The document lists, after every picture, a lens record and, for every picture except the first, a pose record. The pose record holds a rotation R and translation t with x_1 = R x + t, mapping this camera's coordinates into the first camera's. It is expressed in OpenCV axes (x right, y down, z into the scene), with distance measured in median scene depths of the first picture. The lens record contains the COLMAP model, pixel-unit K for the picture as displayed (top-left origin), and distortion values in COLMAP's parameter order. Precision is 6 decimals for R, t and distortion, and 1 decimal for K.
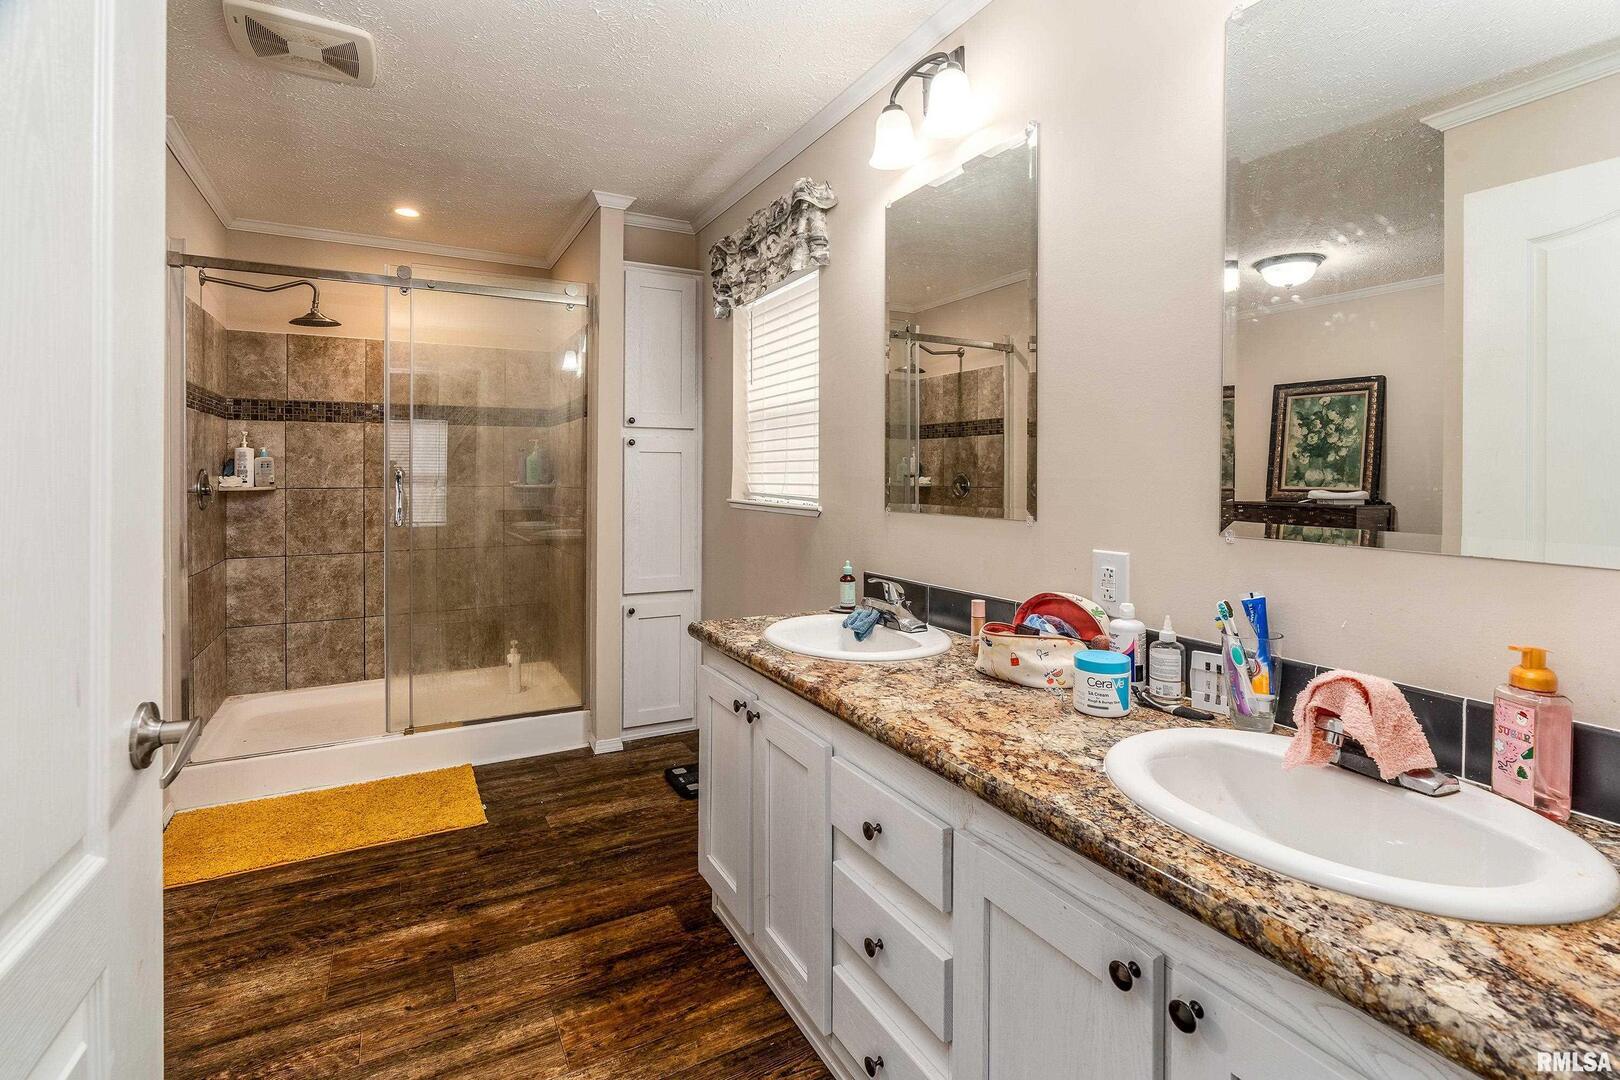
lens RADIAL K [[784.3, 0, 815.5], [0, 784.3, 467.2], [0, 0, 1]] dist [-0.001492, 0.000522]
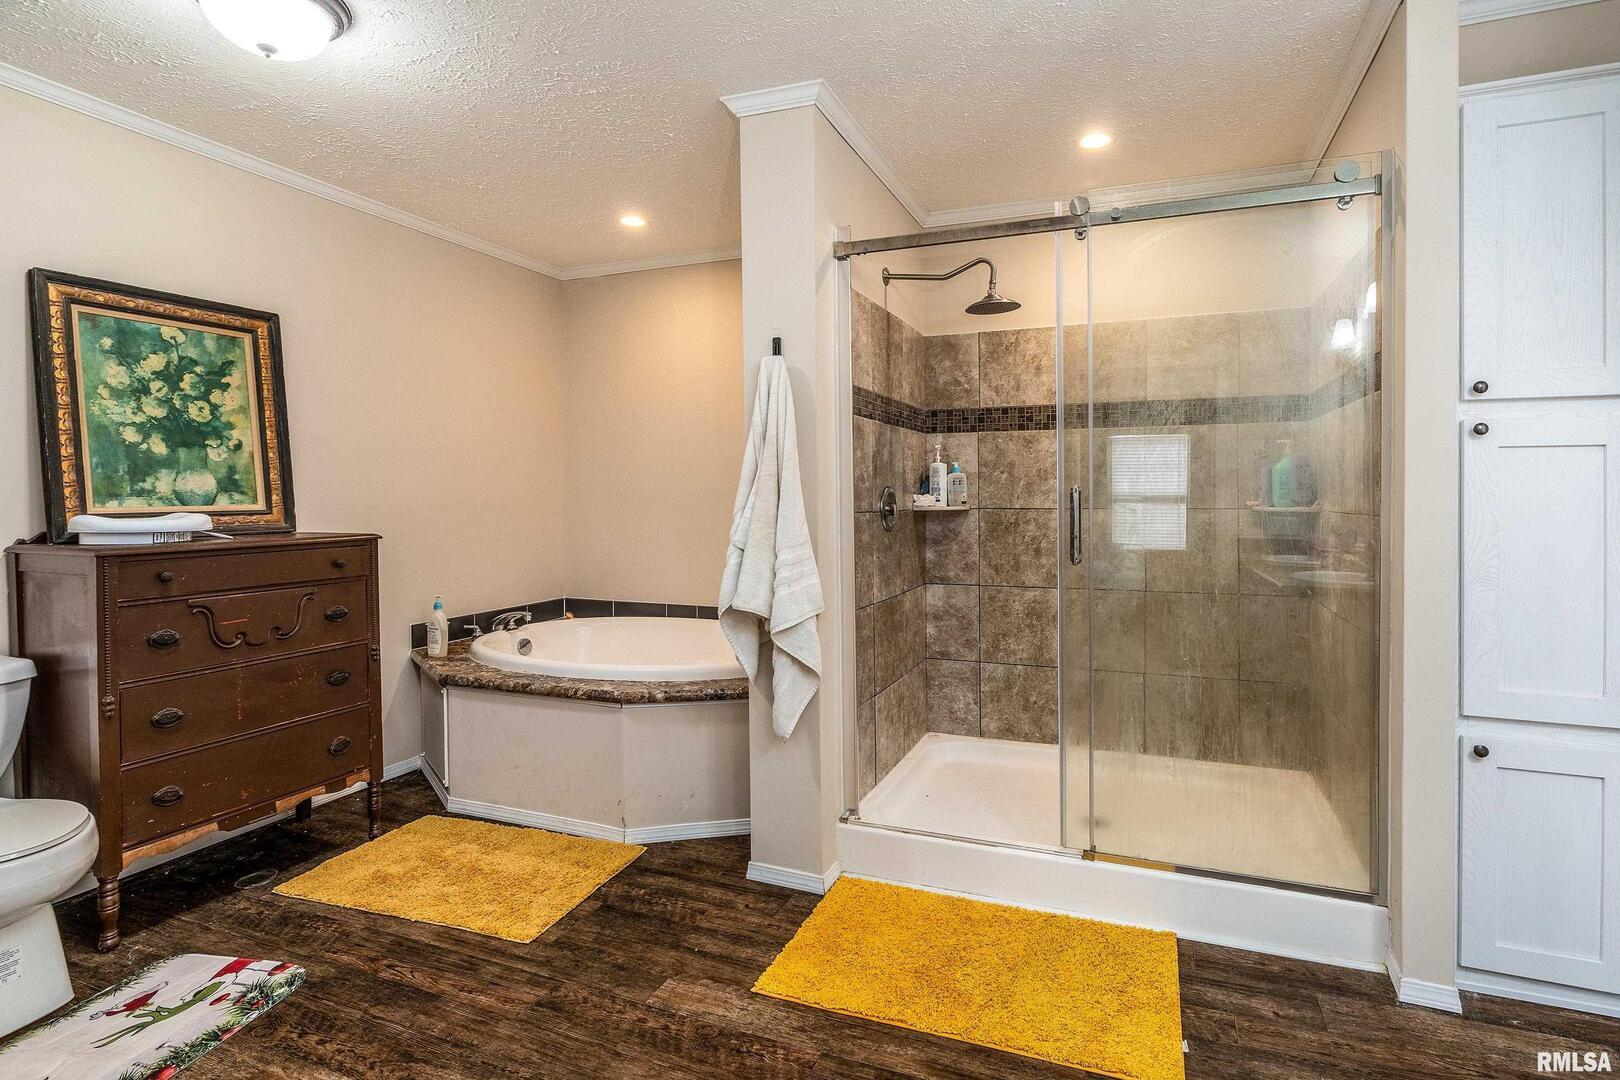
lens RADIAL K [[819.2, 0, 815.3], [0, 819.2, 496.3], [0, 0, 1]] dist [-0.004131, 0.001190]
pose [[0.638847, 0.000630, -0.769334, -0.088924], [0.009655, 0.999914, 0.008836, 0.003689], [0.769273, -0.013073, 0.638786, 0.280730]]
